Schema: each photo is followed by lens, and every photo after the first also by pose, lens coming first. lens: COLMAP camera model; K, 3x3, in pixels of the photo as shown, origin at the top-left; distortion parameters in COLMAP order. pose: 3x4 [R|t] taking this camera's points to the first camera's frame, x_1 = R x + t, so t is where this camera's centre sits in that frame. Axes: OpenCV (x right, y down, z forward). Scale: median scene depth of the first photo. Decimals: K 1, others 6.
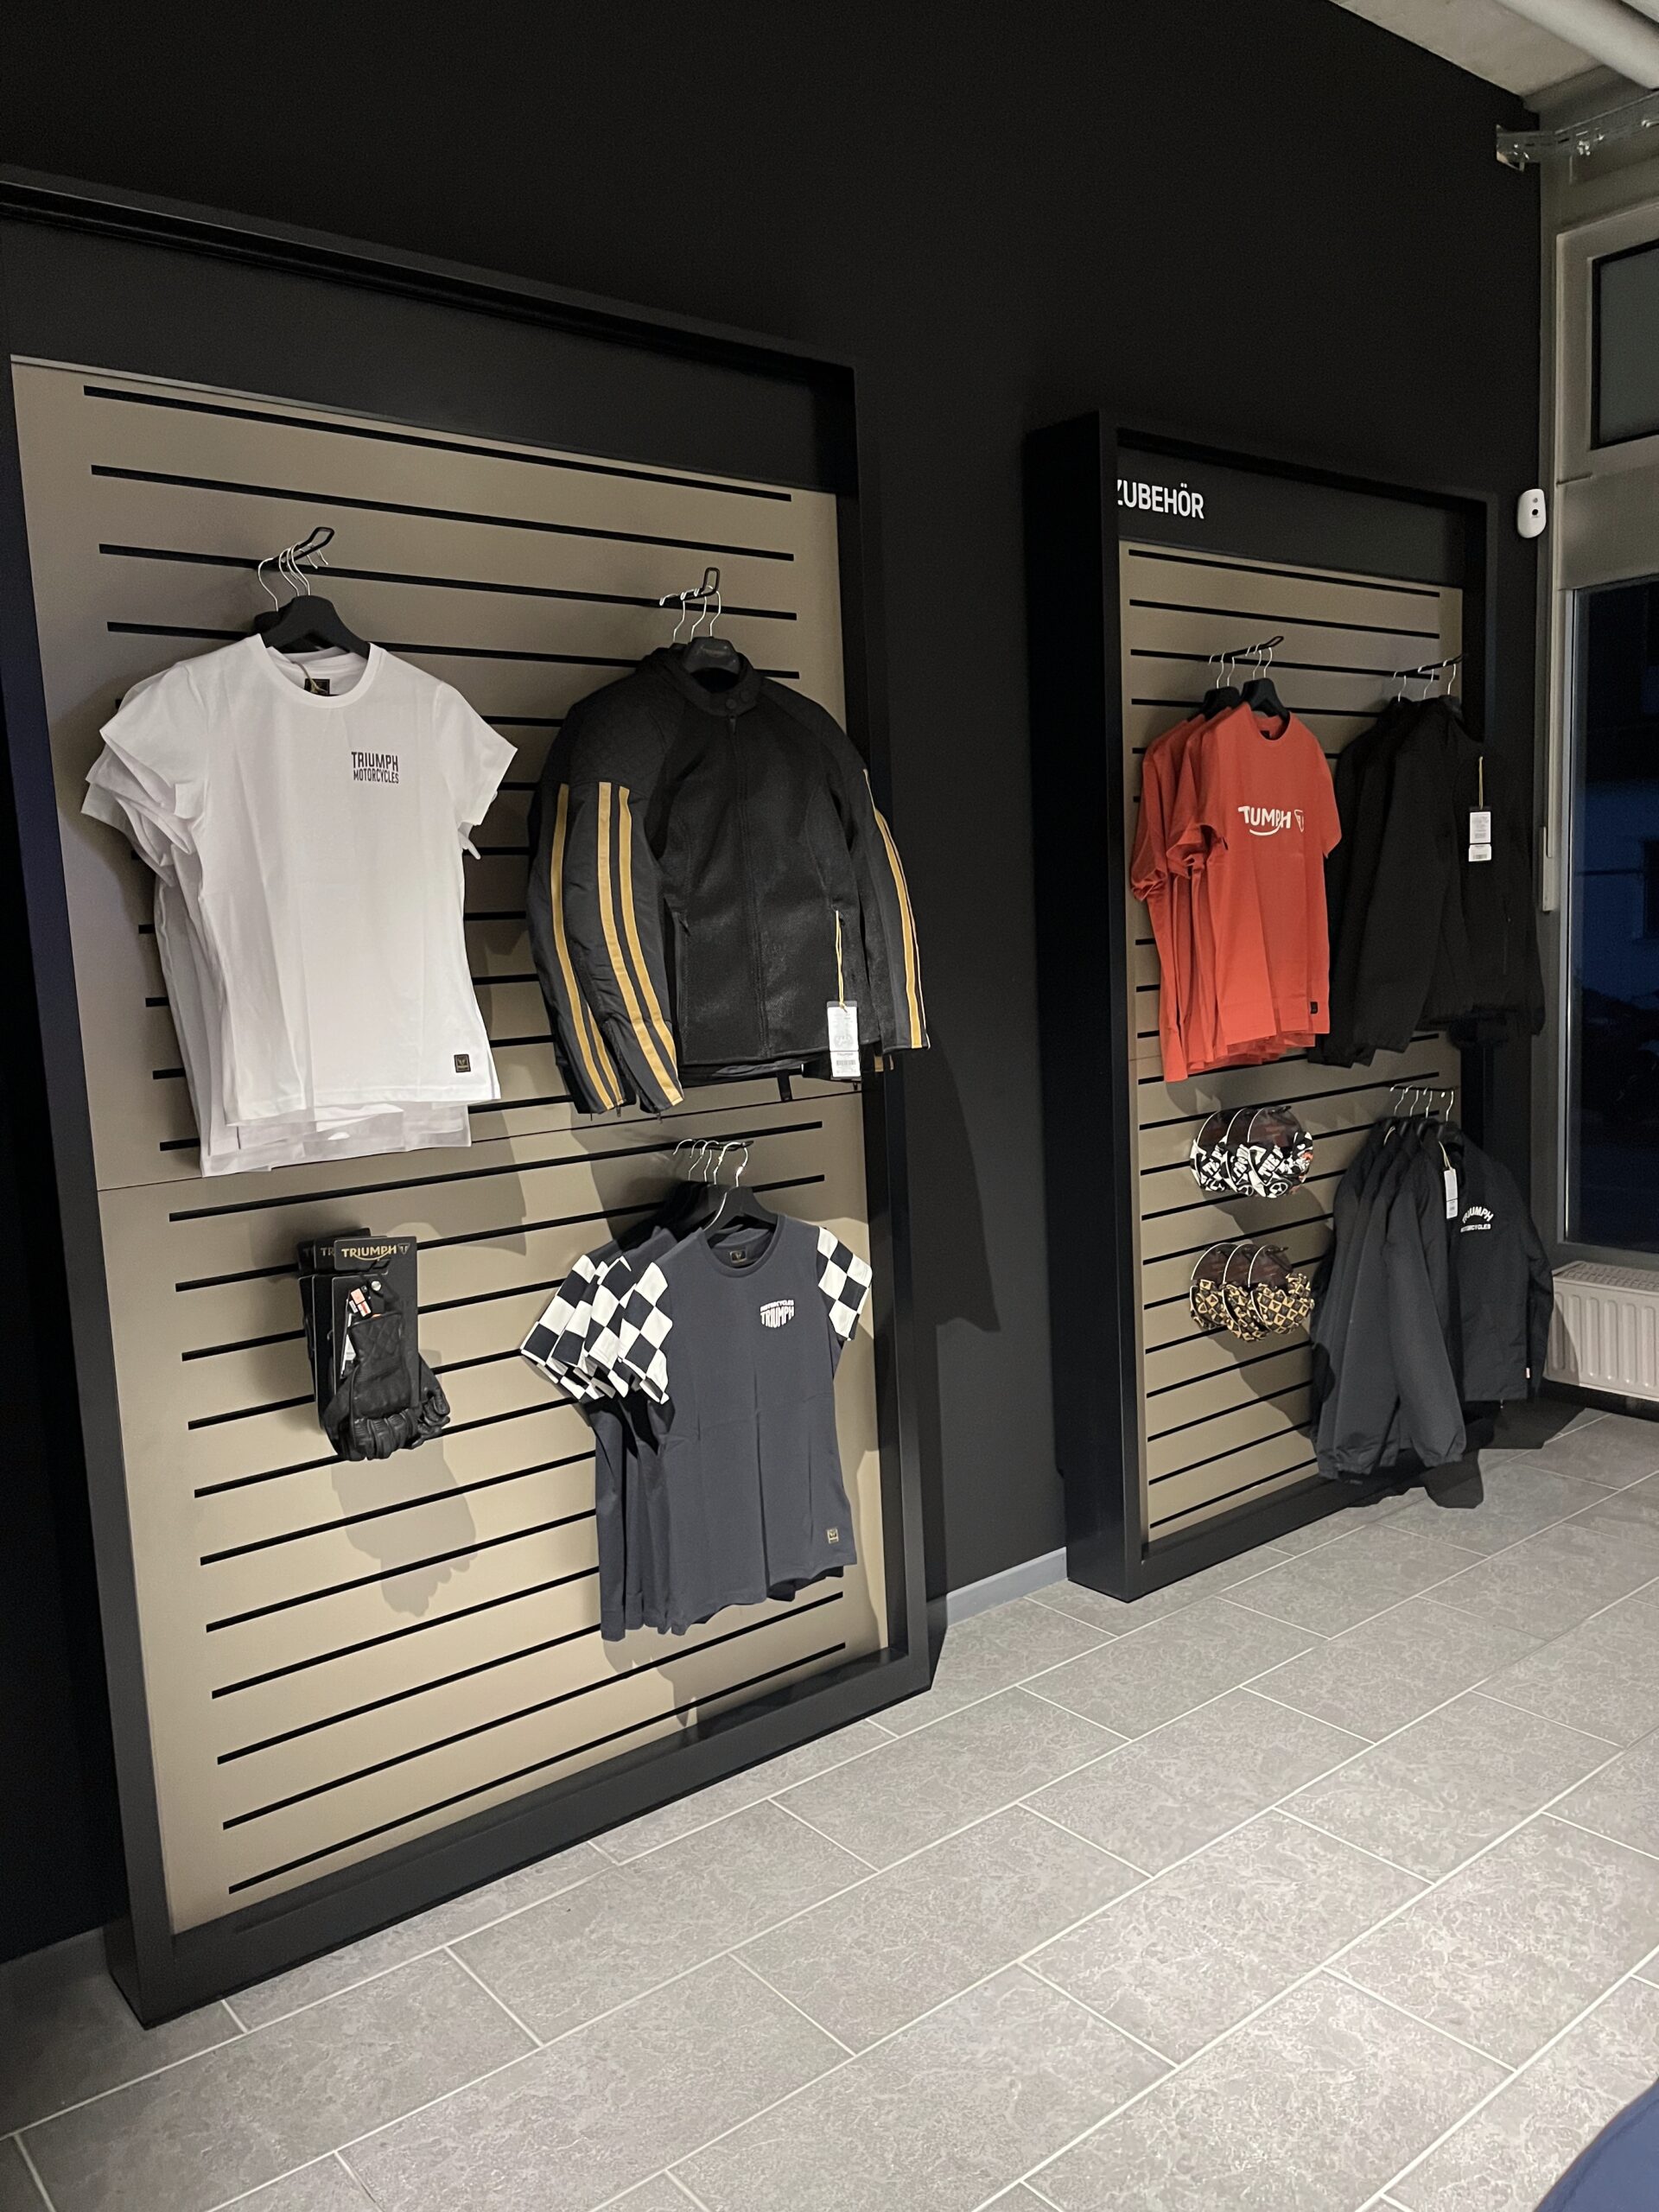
lens RADIAL K [[1683.0, 0, 843.3], [0, 1683.0, 1104.8], [0, 0, 1]] dist [0.064029, -0.090334]
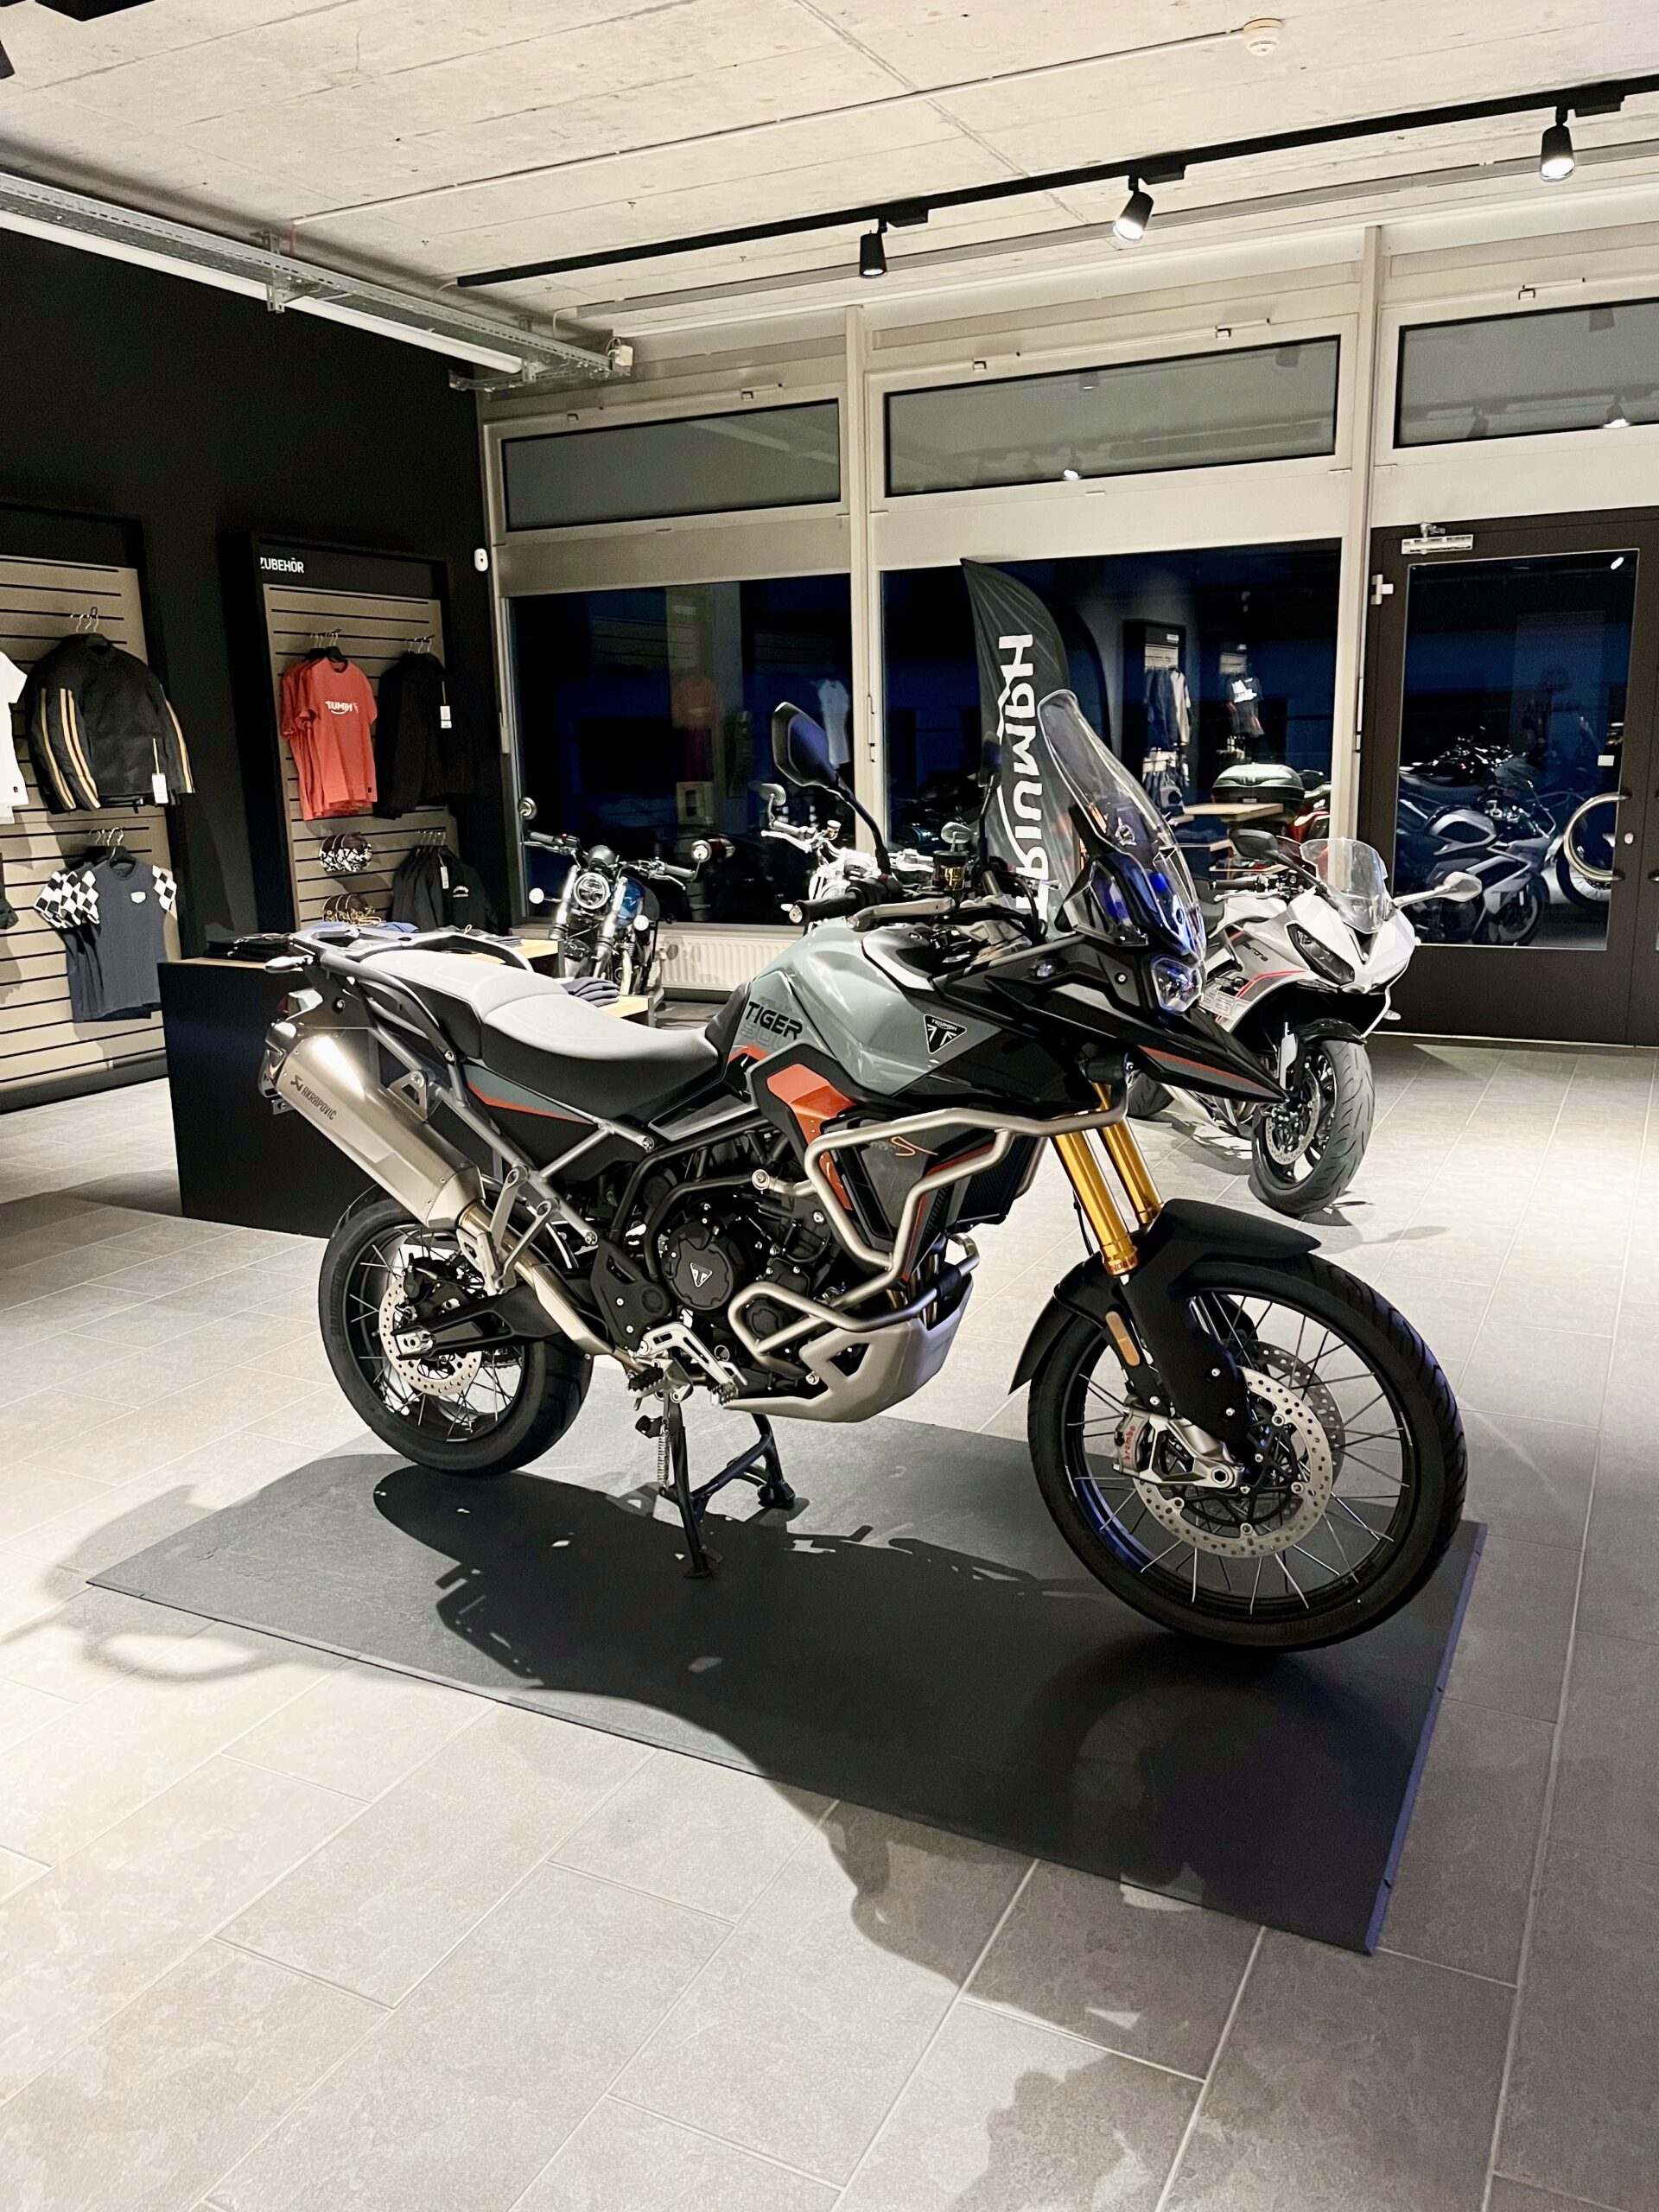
lens RADIAL K [[1683.0, 0, 843.3], [0, 1683.0, 1104.8], [0, 0, 1]] dist [0.064029, -0.090334]
pose [[0.910833, -0.066745, 0.407344, -0.124588], [0.034928, 0.995763, 0.085061, 0.235300], [-0.411295, -0.063249, 0.909305, -1.675303]]
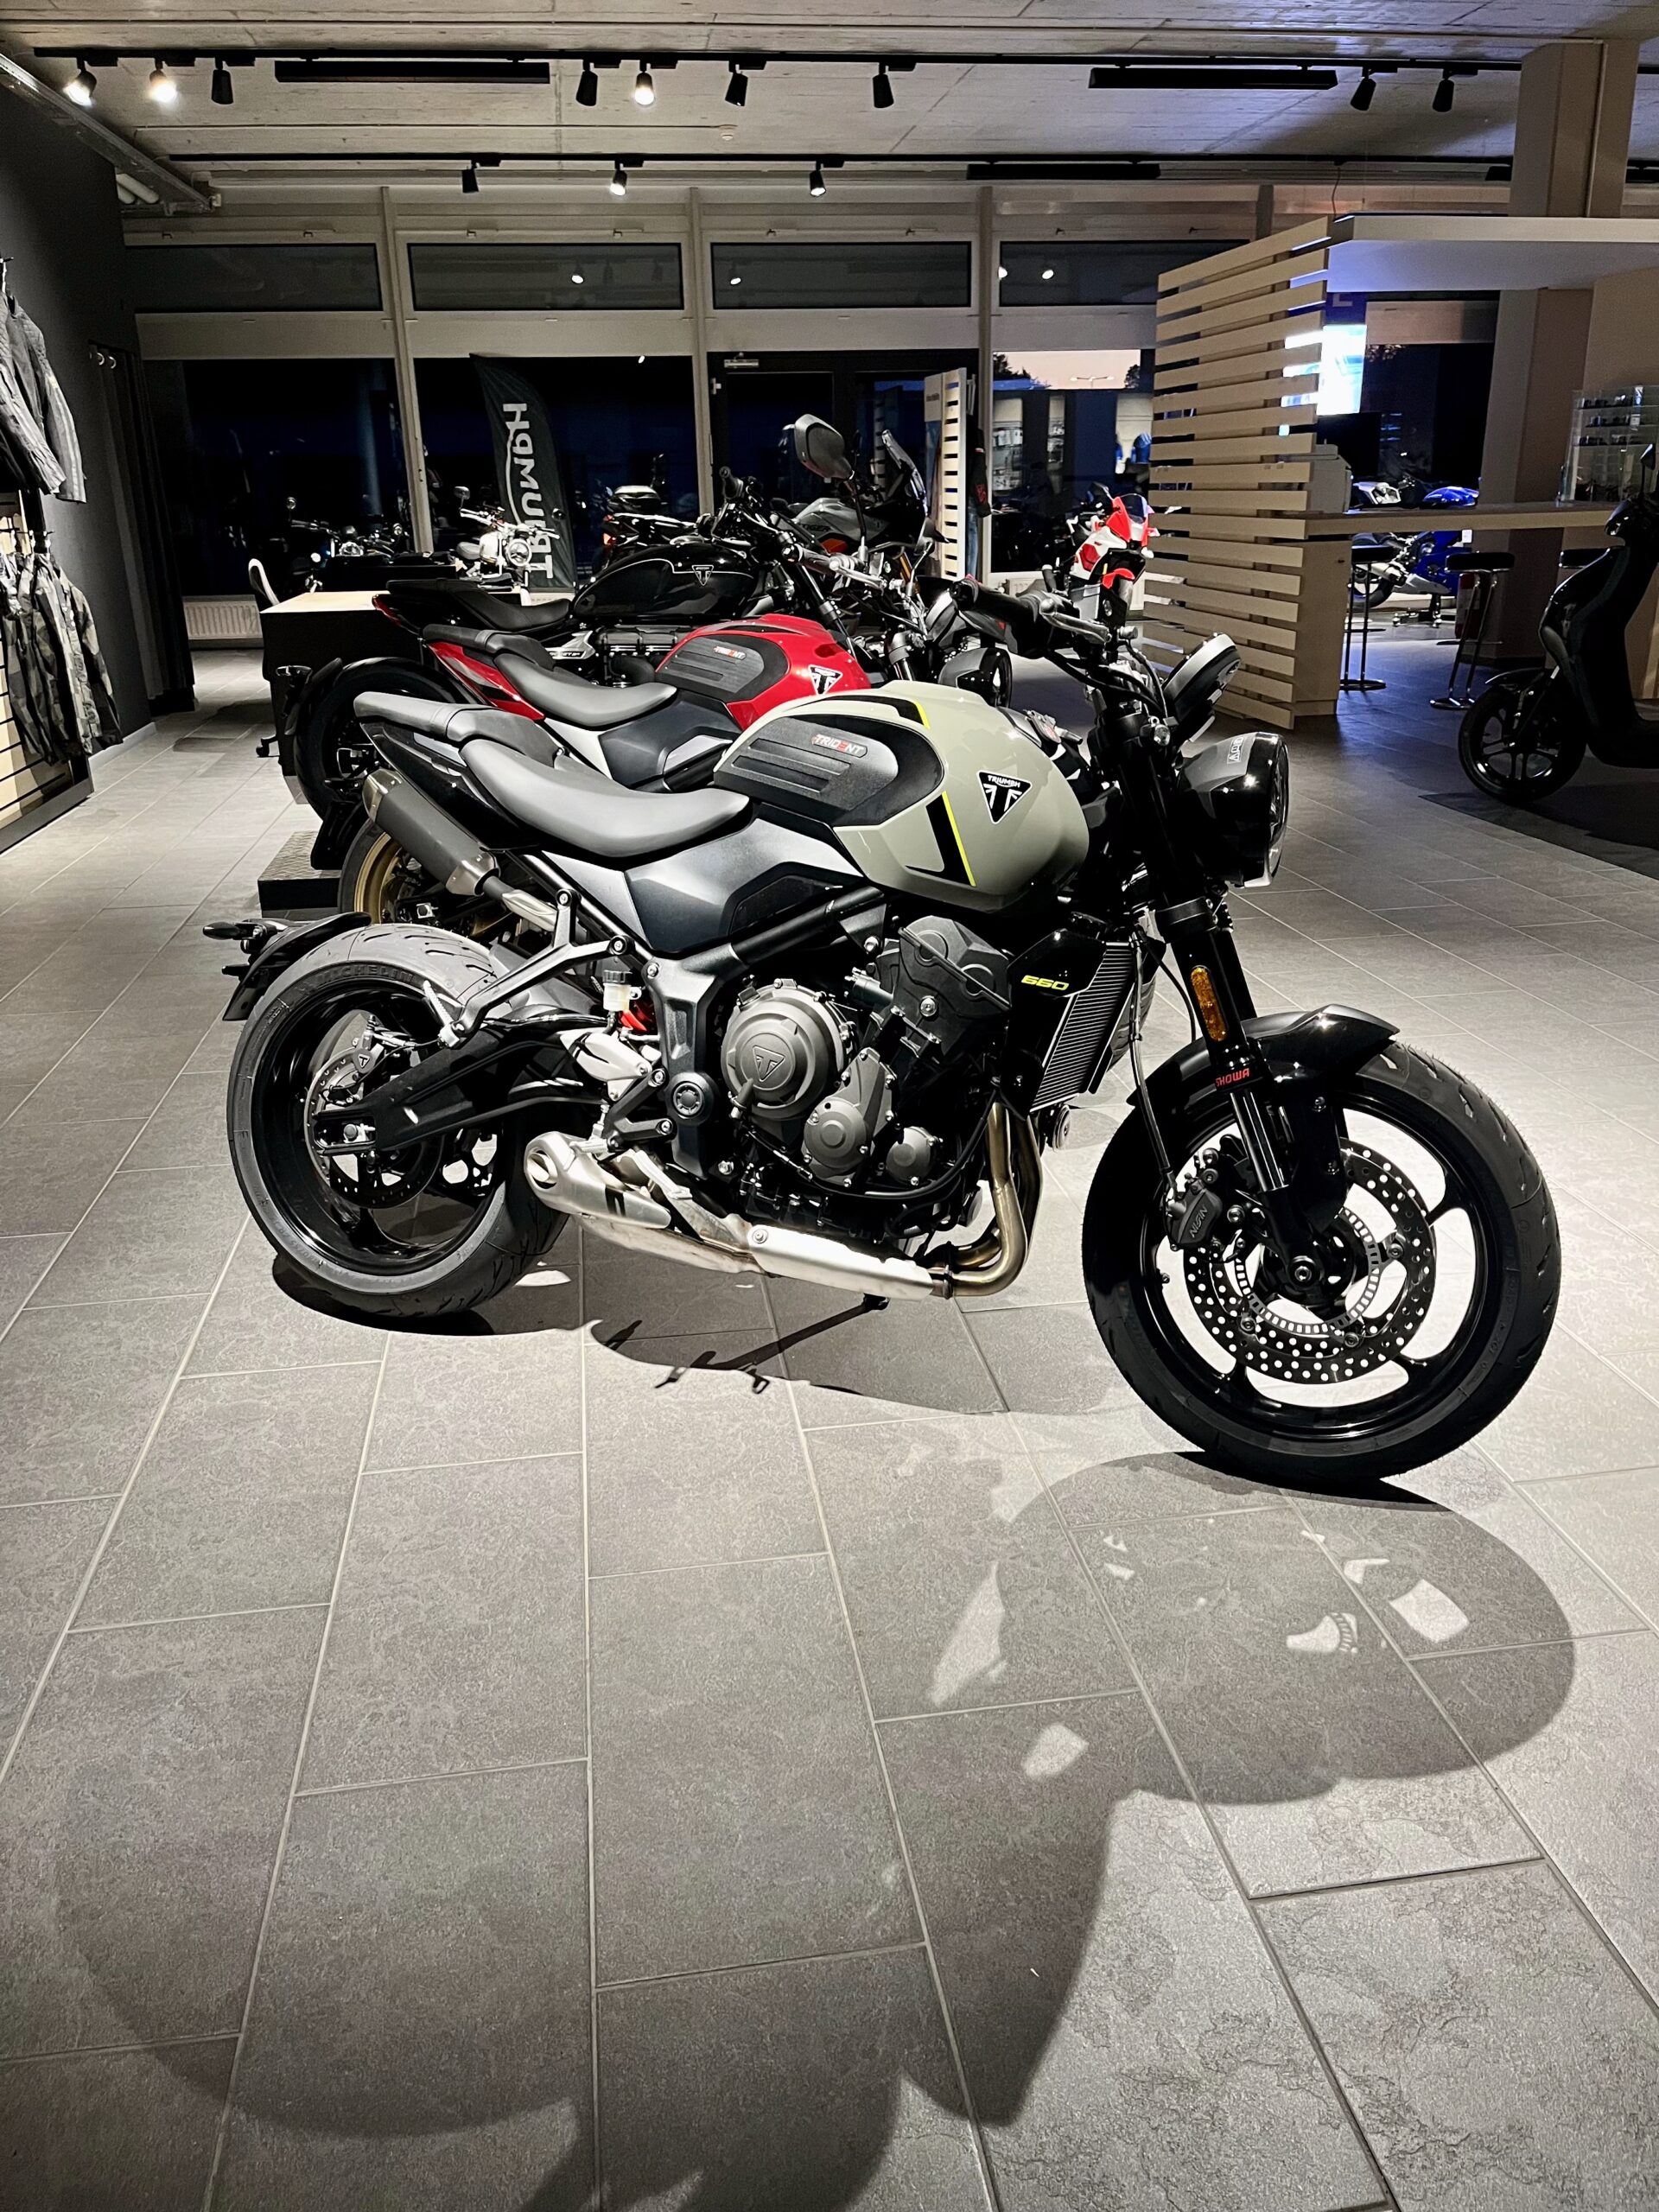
lens RADIAL K [[1683.0, 0, 843.3], [0, 1683.0, 1104.8], [0, 0, 1]] dist [0.064029, -0.090334]
pose [[0.507301, -0.264976, 0.820020, -2.563934], [0.105024, 0.963472, 0.246358, 0.522326], [-0.855345, -0.038856, 0.516599, -2.515391]]
